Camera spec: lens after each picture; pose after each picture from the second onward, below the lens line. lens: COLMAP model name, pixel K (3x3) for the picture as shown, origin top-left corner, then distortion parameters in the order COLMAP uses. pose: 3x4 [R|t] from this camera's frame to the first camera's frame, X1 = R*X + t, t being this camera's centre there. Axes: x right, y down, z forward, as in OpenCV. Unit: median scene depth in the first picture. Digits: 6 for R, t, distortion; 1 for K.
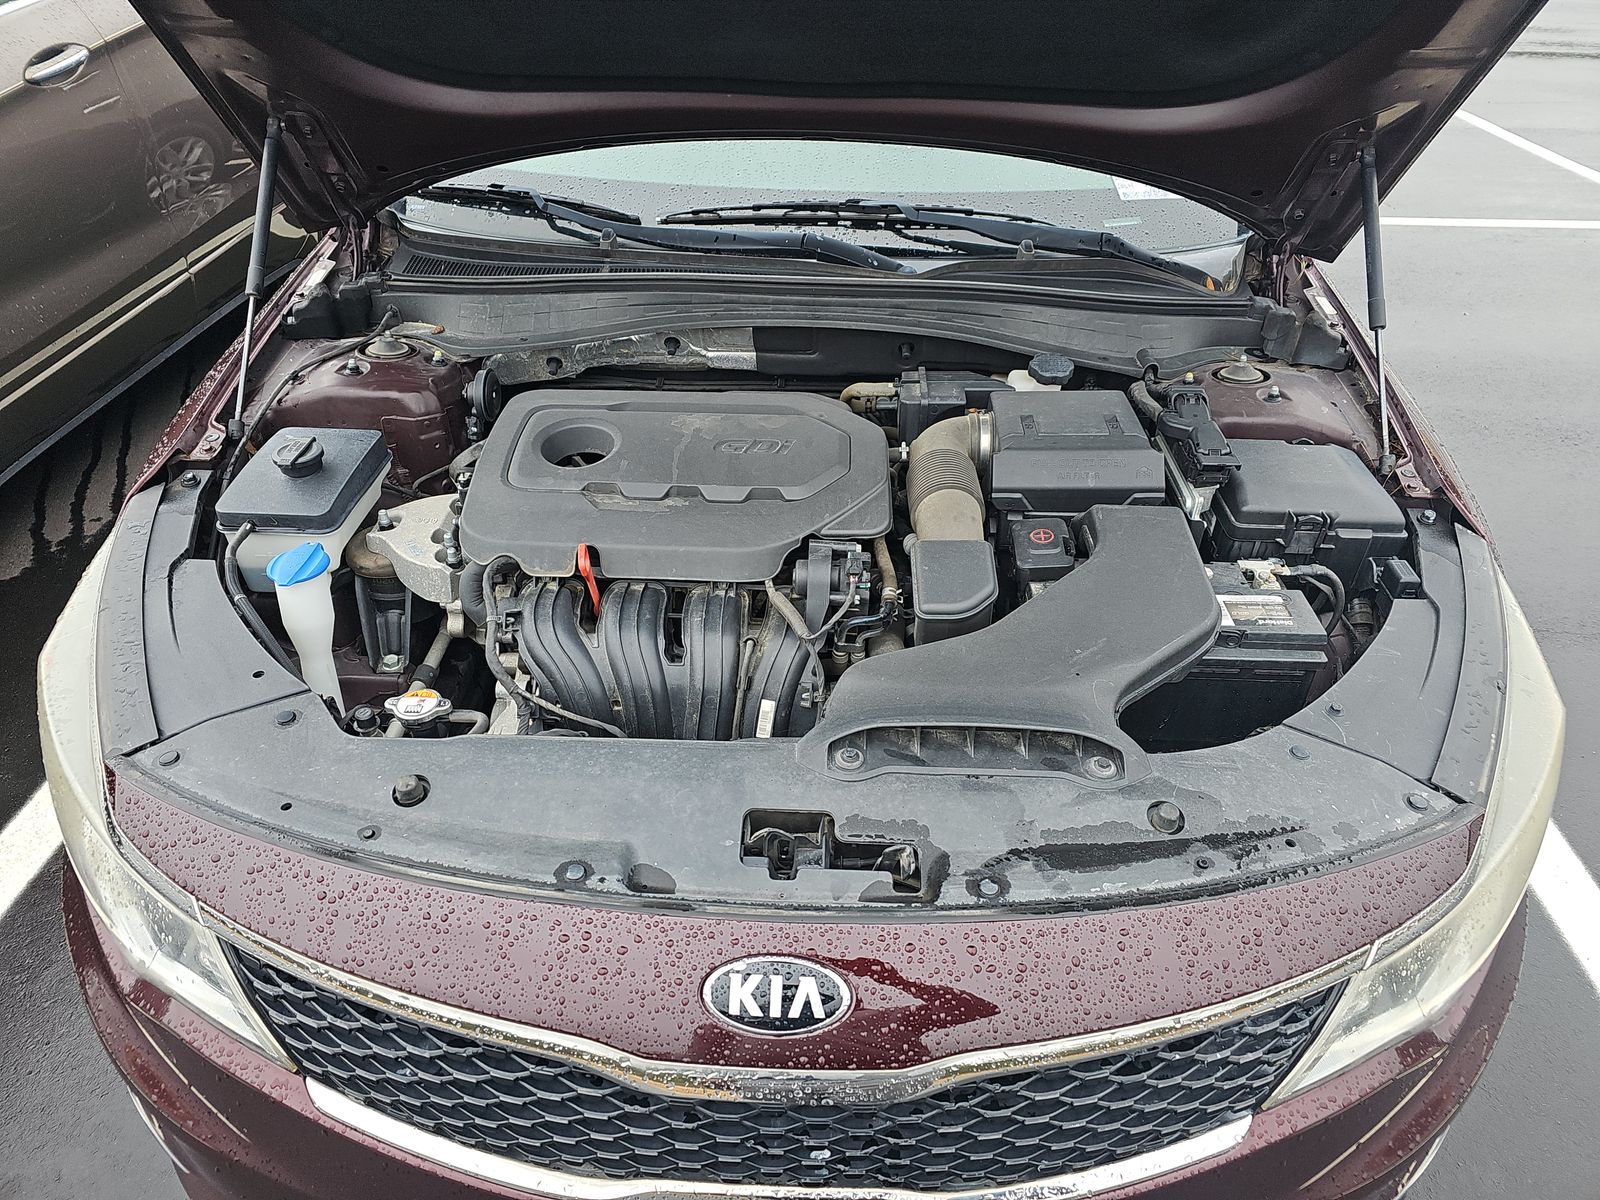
lens RADIAL K [[1080.2, 0, 800.0], [0, 1080.2, 600.0], [0, 0, 1]] dist [0.005924, 0.007528]
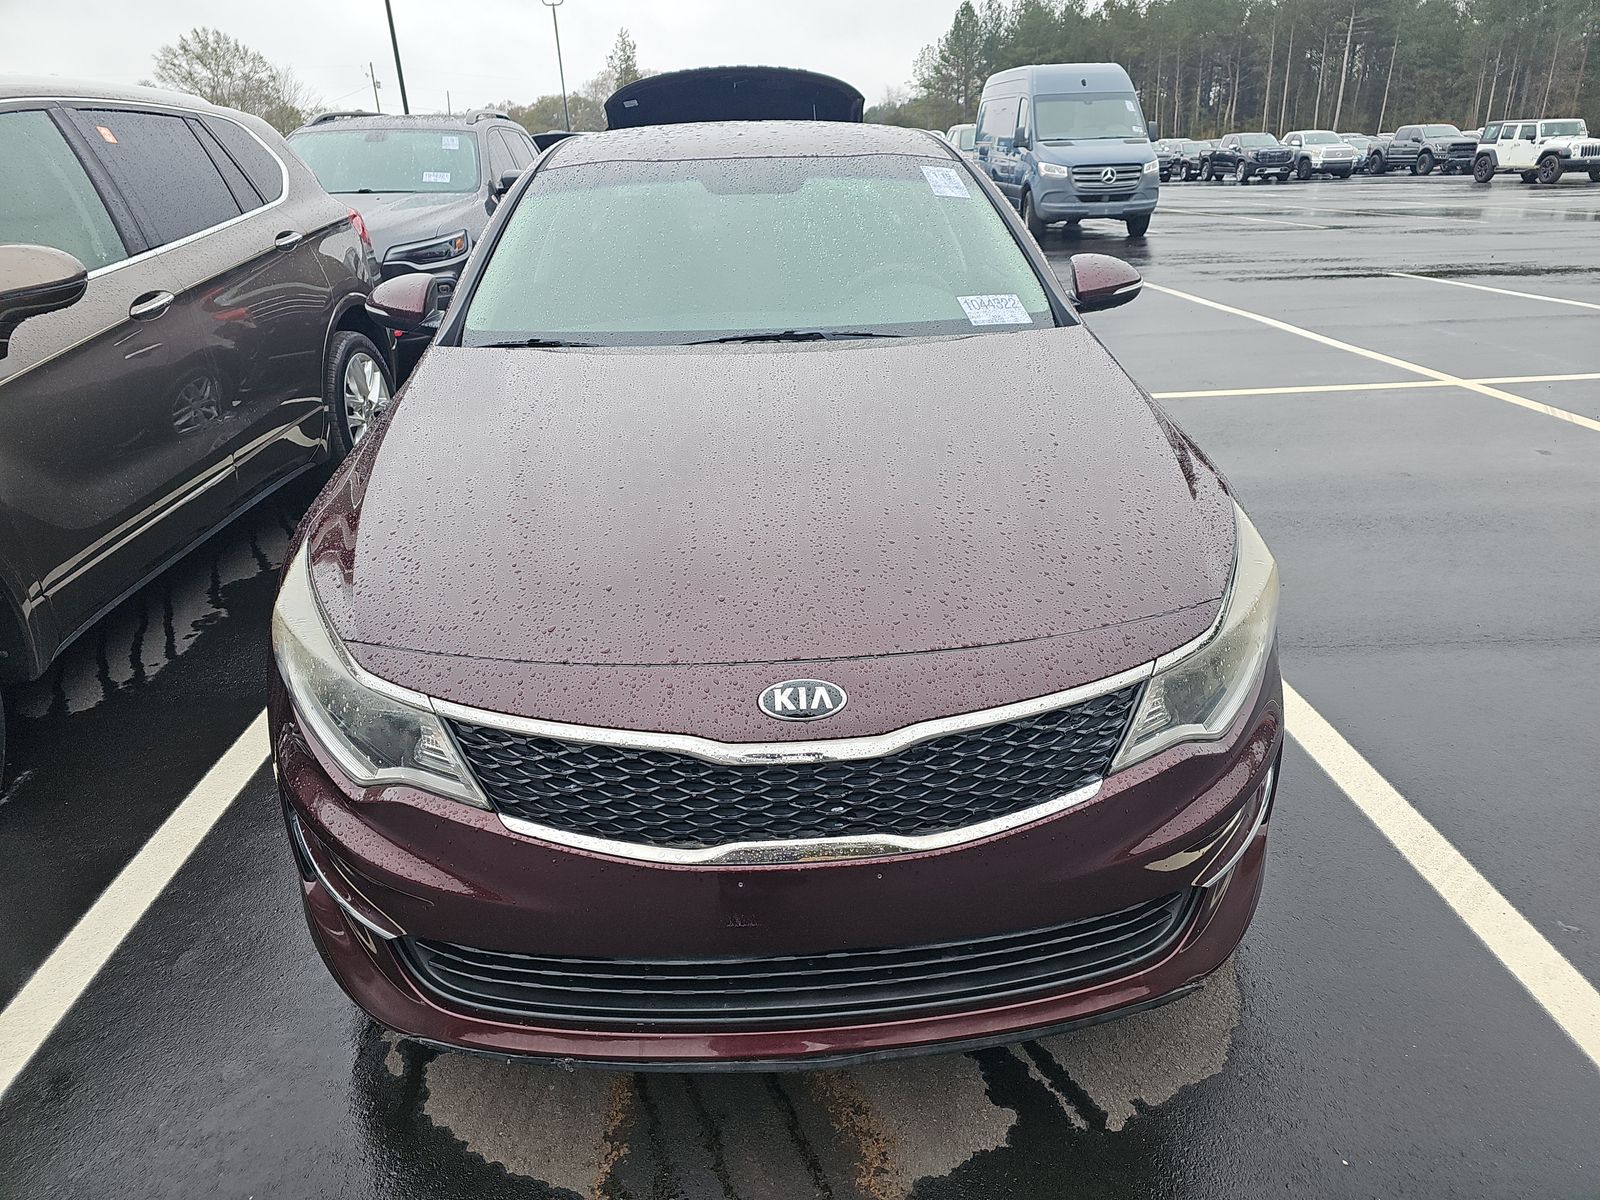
lens RADIAL K [[1096.9, 0, 800.0], [0, 1096.9, 600.0], [0, 0, 1]] dist [0.042166, -0.016650]
pose [[0.994601, -0.073068, 0.073687, -0.127682], [0.087960, 0.970374, -0.225027, 0.548749], [-0.055062, 0.230294, 0.971562, -0.617832]]
